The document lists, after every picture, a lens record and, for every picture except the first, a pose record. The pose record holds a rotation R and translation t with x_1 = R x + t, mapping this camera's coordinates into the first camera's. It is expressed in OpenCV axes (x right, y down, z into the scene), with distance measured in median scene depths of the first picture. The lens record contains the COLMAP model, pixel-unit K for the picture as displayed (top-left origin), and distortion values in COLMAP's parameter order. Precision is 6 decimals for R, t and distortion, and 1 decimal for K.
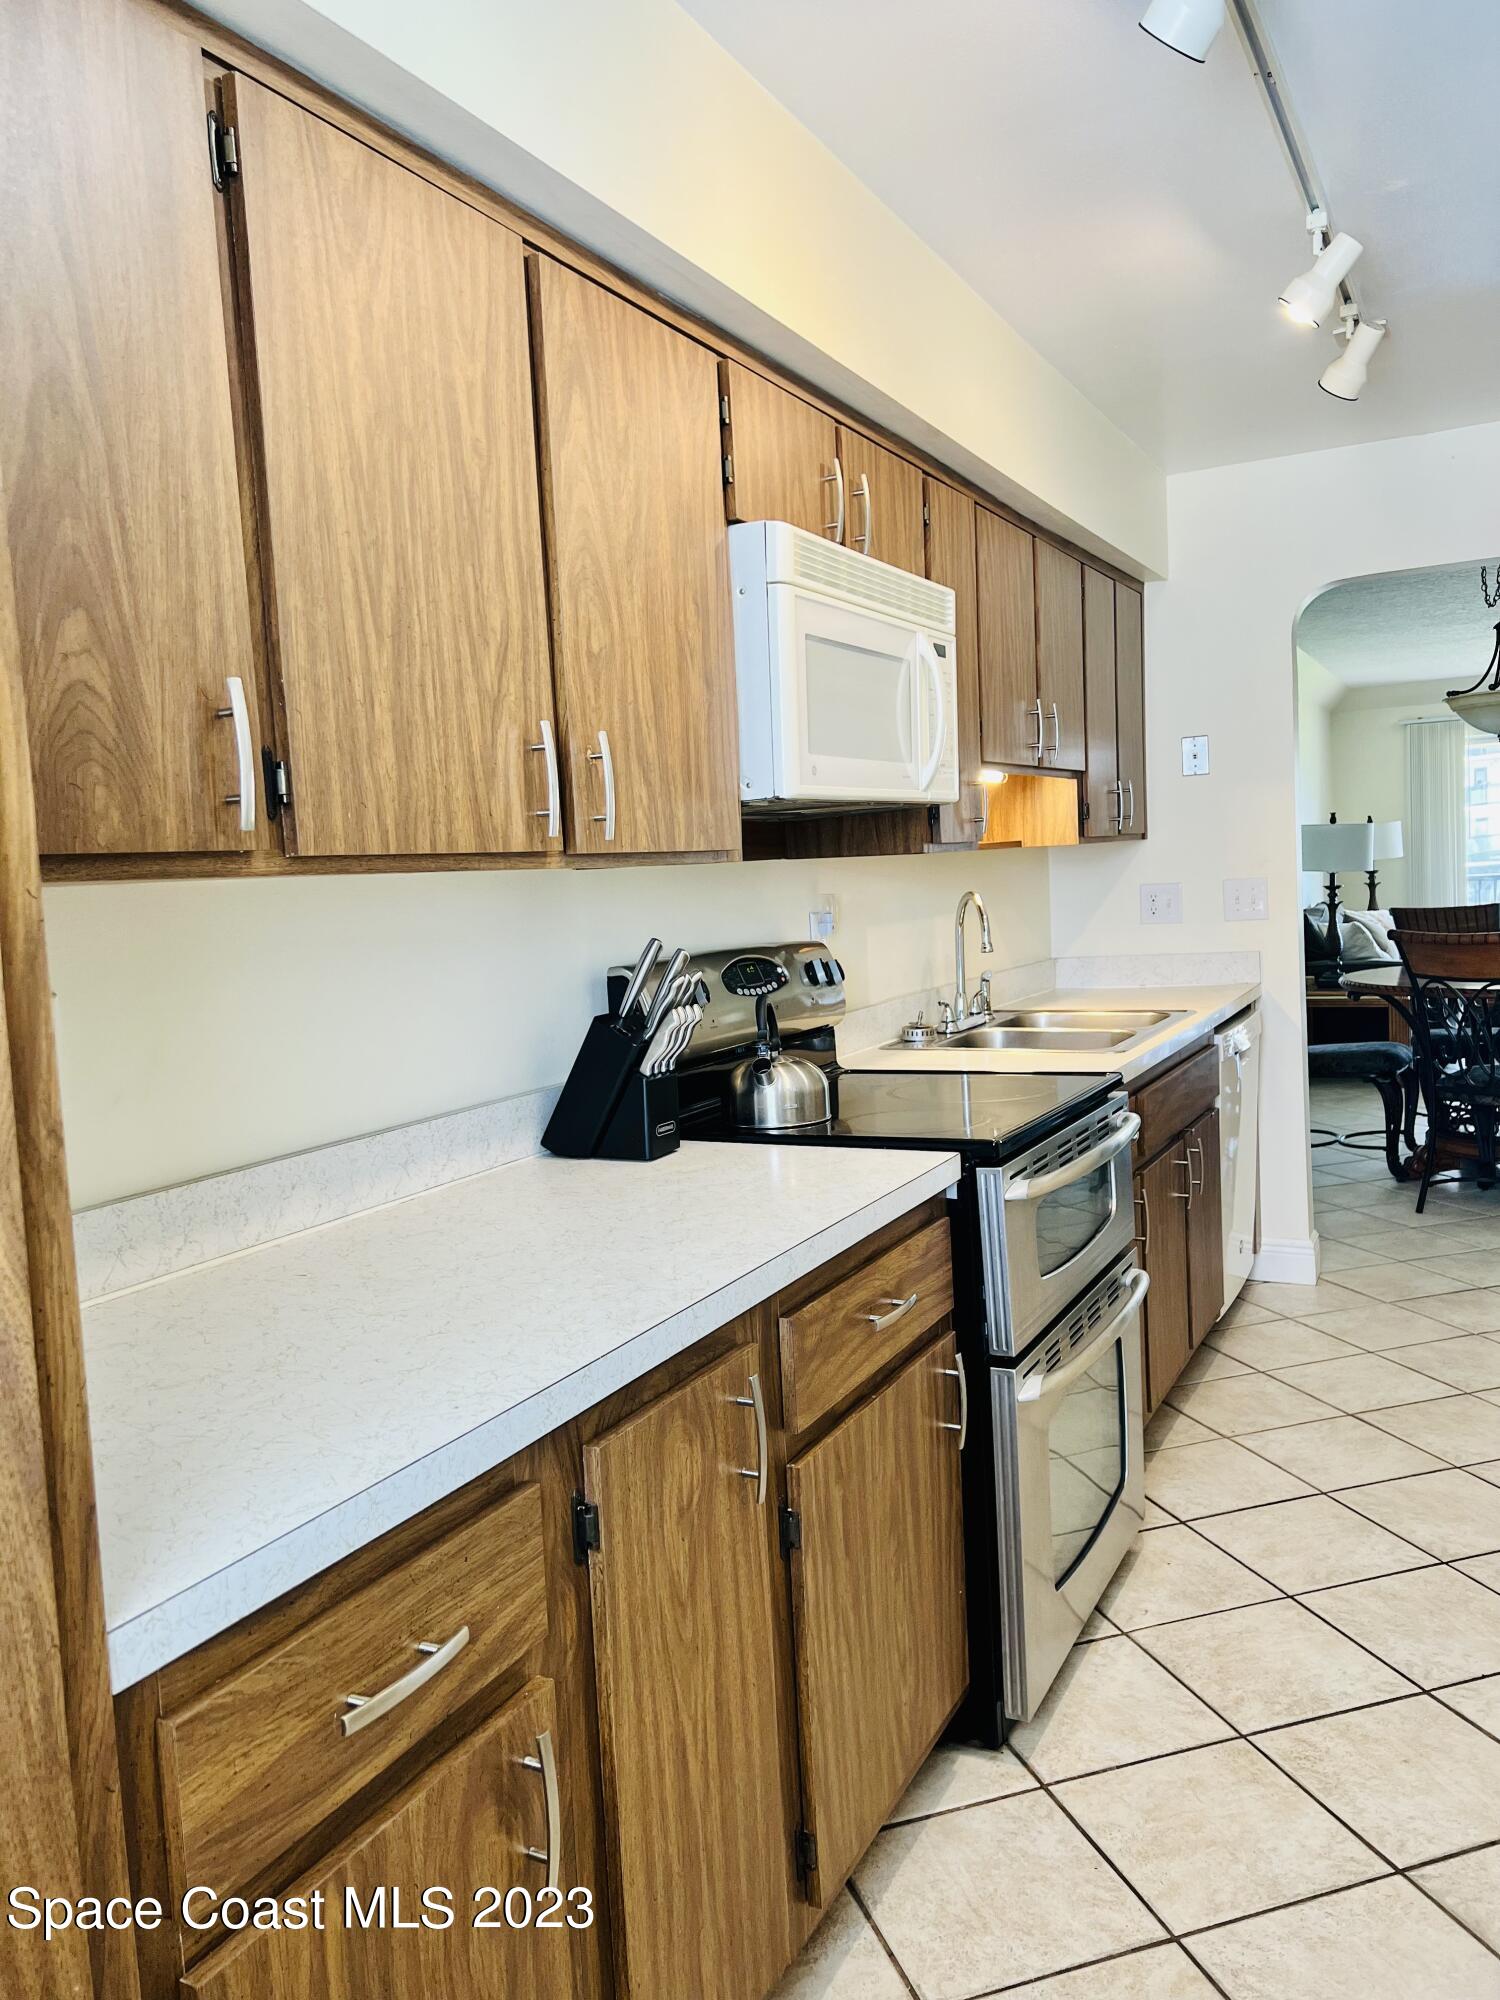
lens RADIAL K [[1502.0, 0, 757.0], [0, 1502.0, 1005.9], [0, 0, 1]] dist [0.057401, -0.055885]
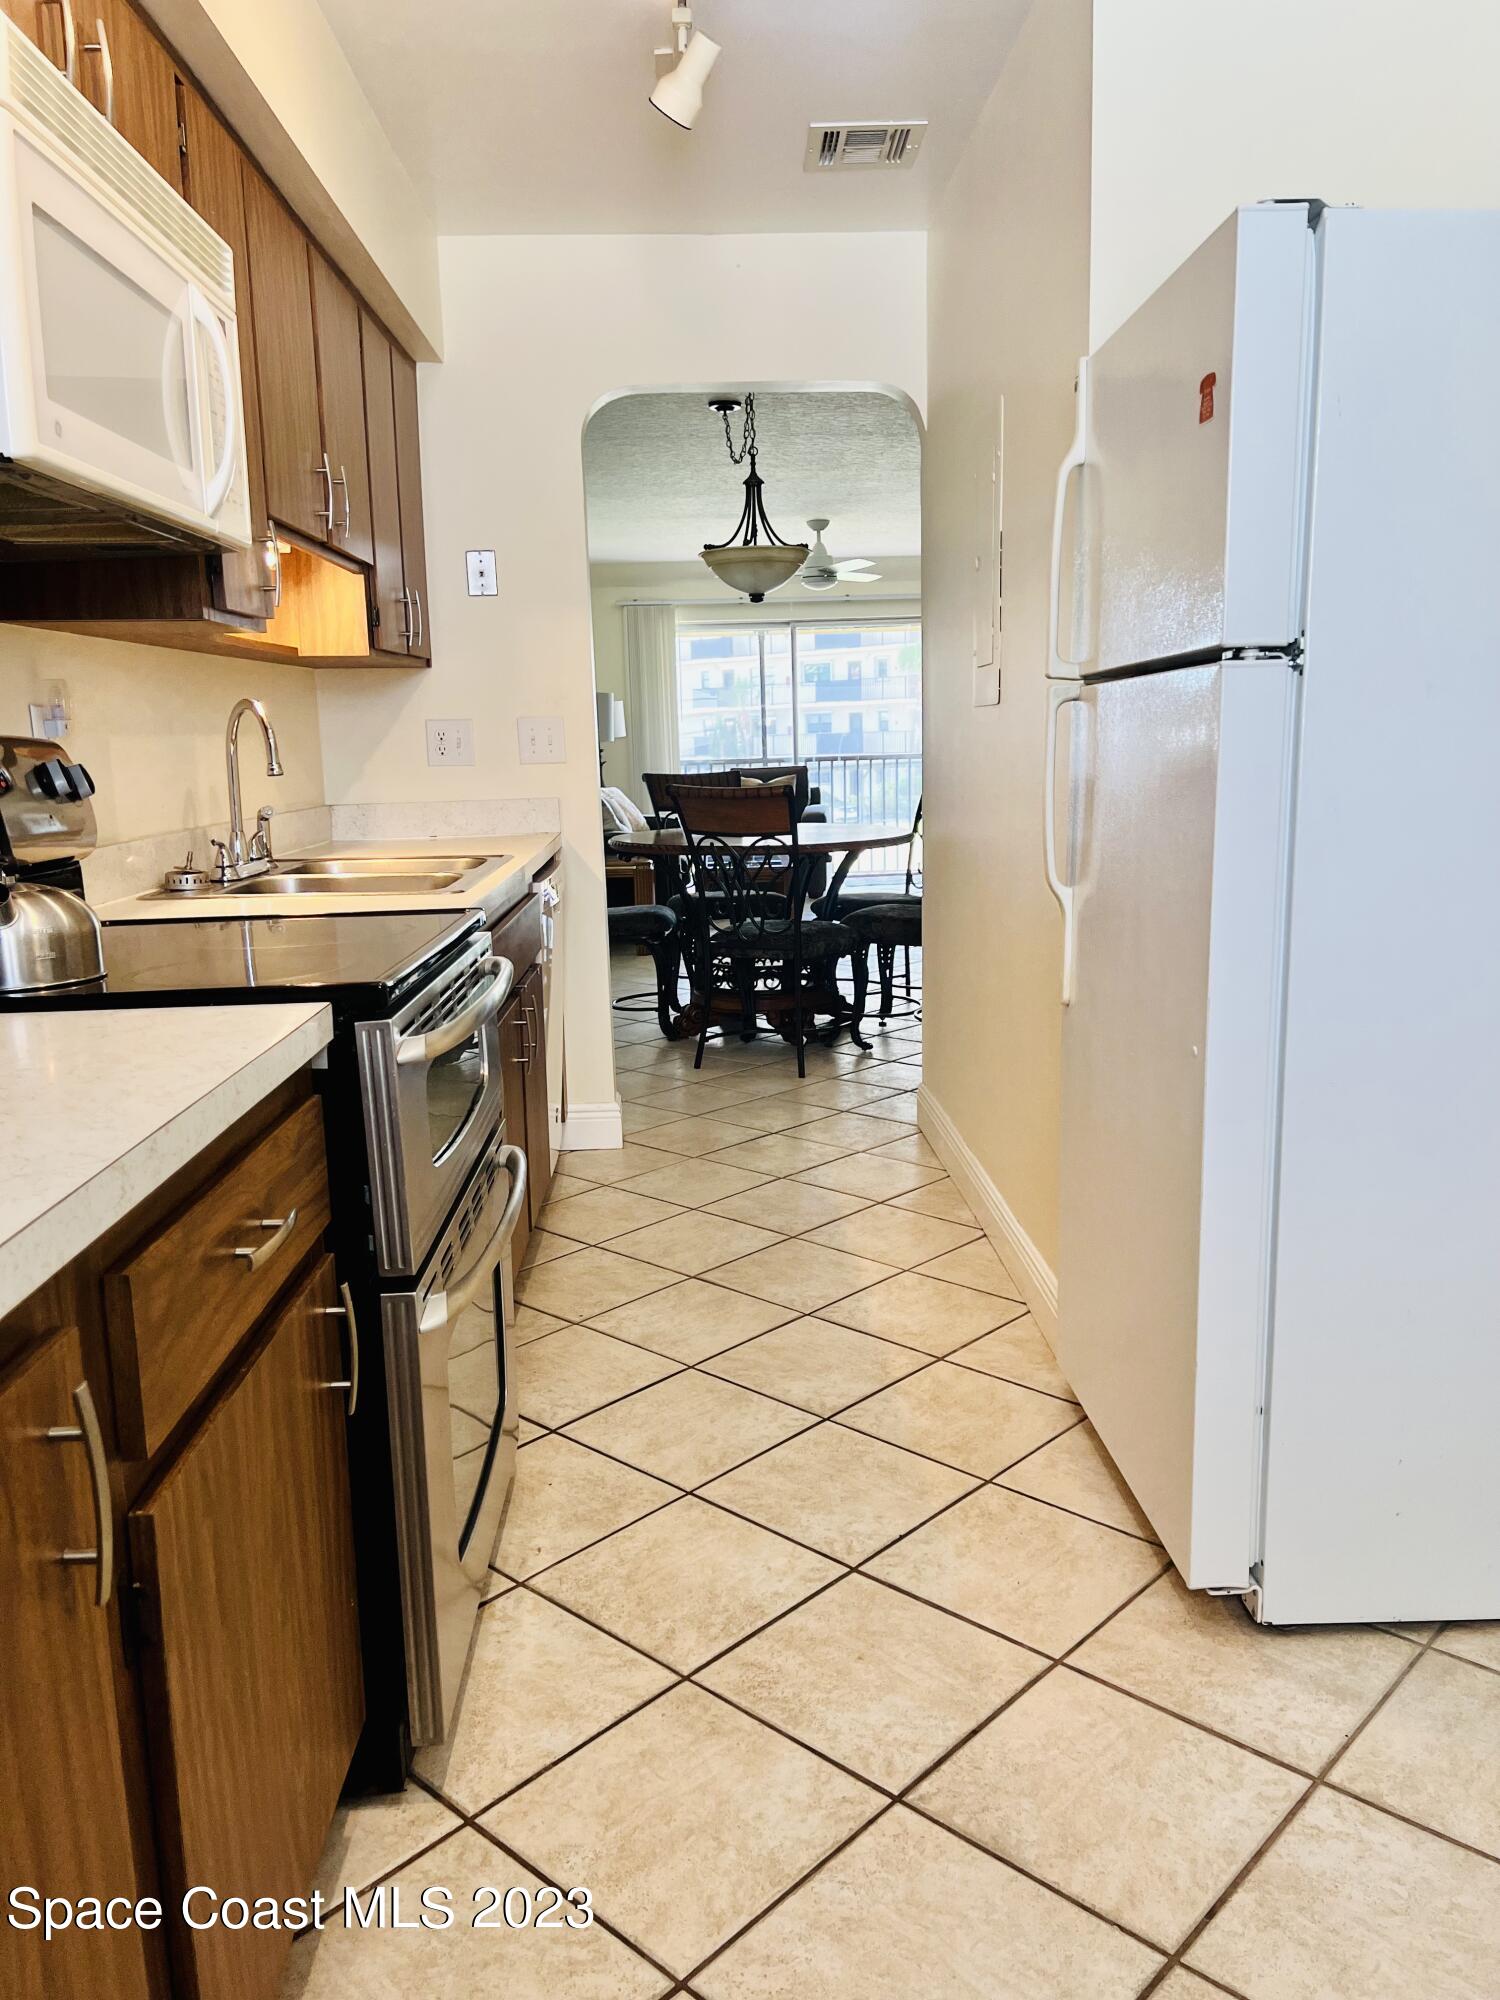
lens RADIAL K [[1502.0, 0, 757.0], [0, 1502.0, 1005.9], [0, 0, 1]] dist [0.057401, -0.055885]
pose [[0.870656, -0.057157, 0.488561, -0.031062], [0.022823, 0.996851, 0.075948, 0.042928], [-0.491363, -0.054974, 0.869218, 0.247870]]
